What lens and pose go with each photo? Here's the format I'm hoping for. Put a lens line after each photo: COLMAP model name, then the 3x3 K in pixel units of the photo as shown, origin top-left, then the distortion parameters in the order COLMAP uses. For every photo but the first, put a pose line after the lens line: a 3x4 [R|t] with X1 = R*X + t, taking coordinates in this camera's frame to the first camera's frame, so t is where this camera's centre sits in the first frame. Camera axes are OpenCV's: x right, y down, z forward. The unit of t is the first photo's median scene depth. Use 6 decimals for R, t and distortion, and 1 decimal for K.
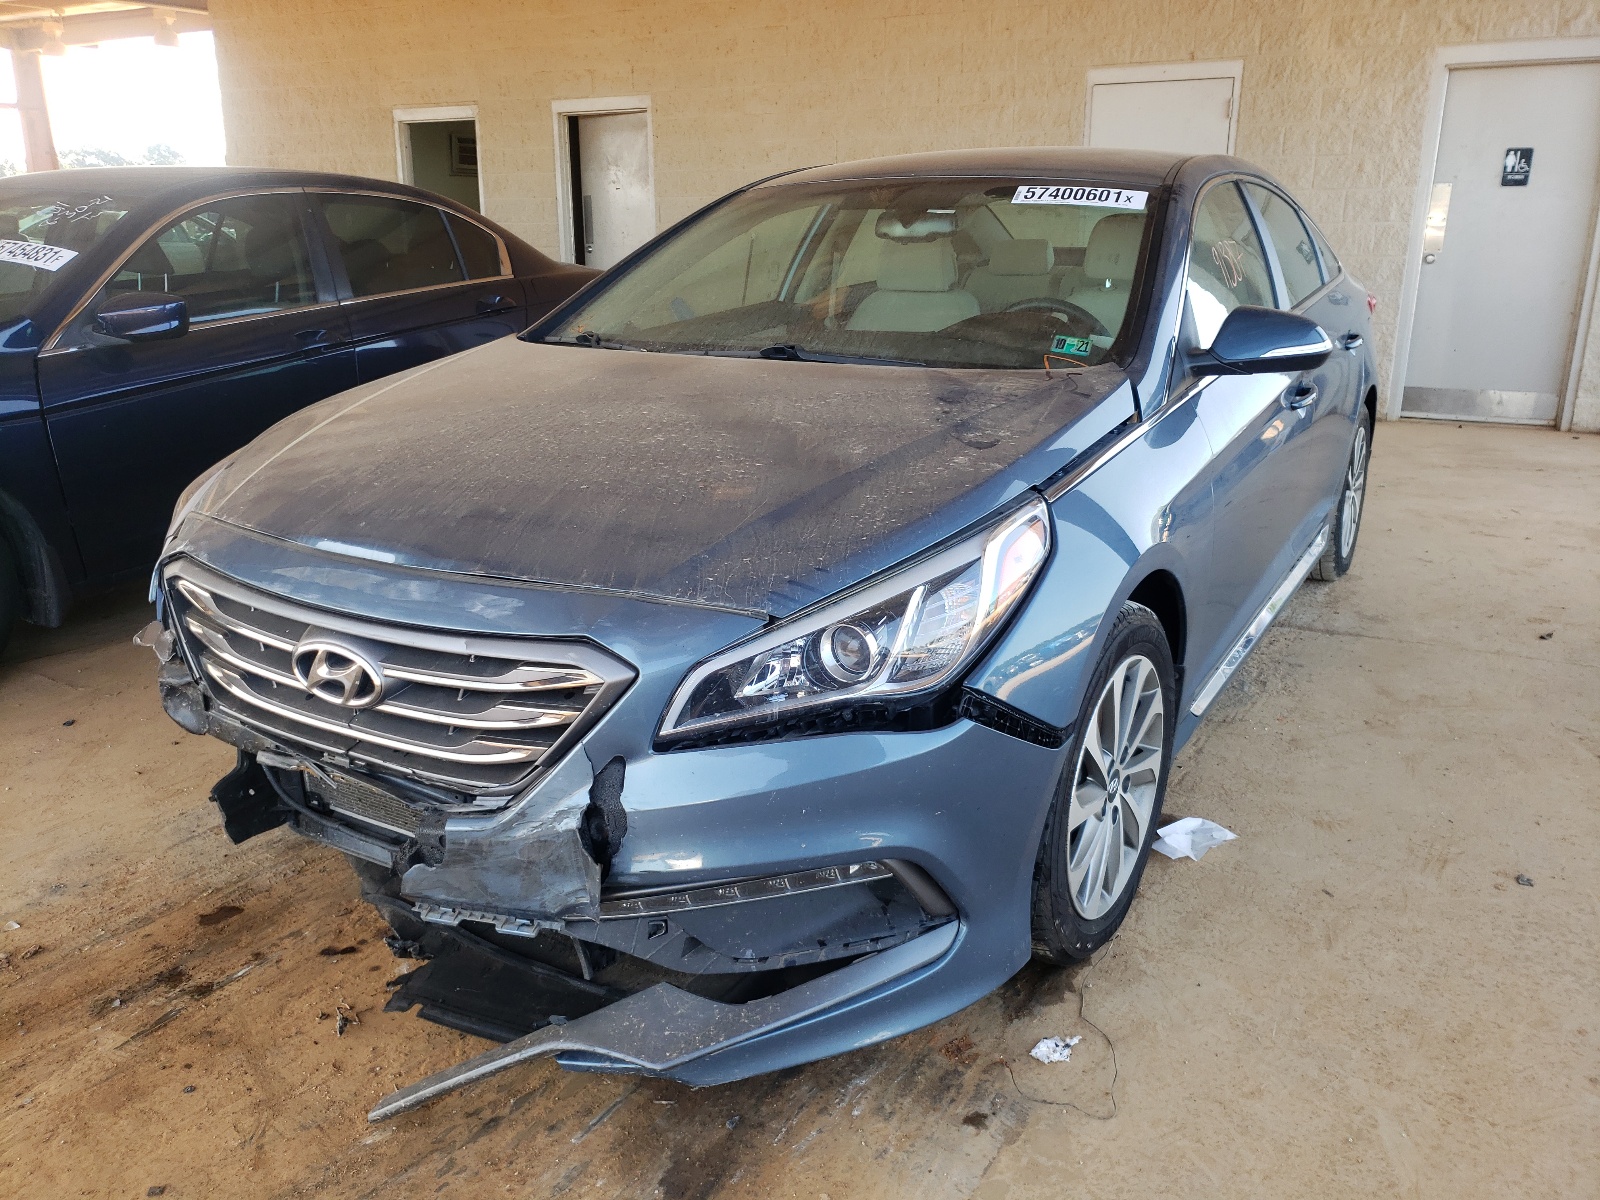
lens RADIAL K [[1235.3, 0, 806.4], [0, 1235.3, 605.4], [0, 0, 1]] dist [0.015245, -0.013803]
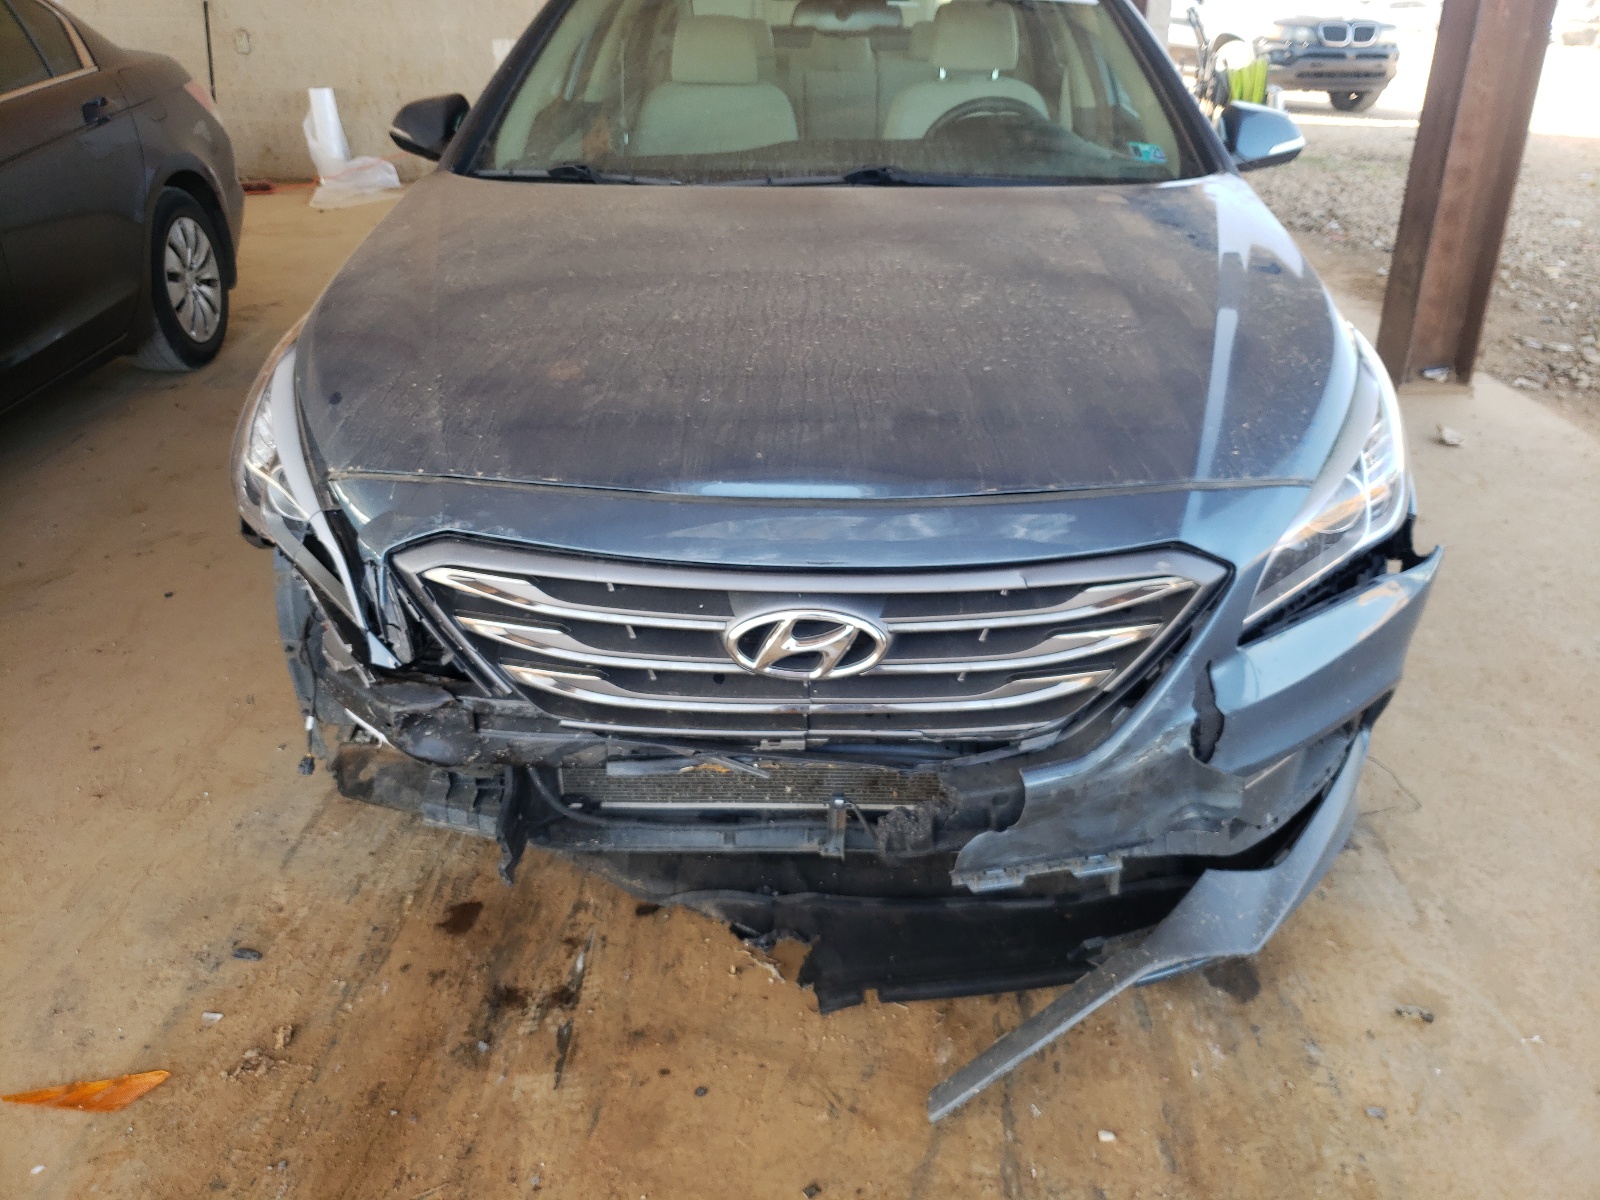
lens RADIAL K [[1235.3, 0, 799.0], [0, 1235.3, 593.0], [0, 0, 1]] dist [0.015245, -0.013803]
pose [[0.865386, -0.213583, 0.453310, -0.733465], [0.135082, 0.970560, 0.199415, -0.136800], [-0.482556, -0.111337, 0.868760, 0.303474]]
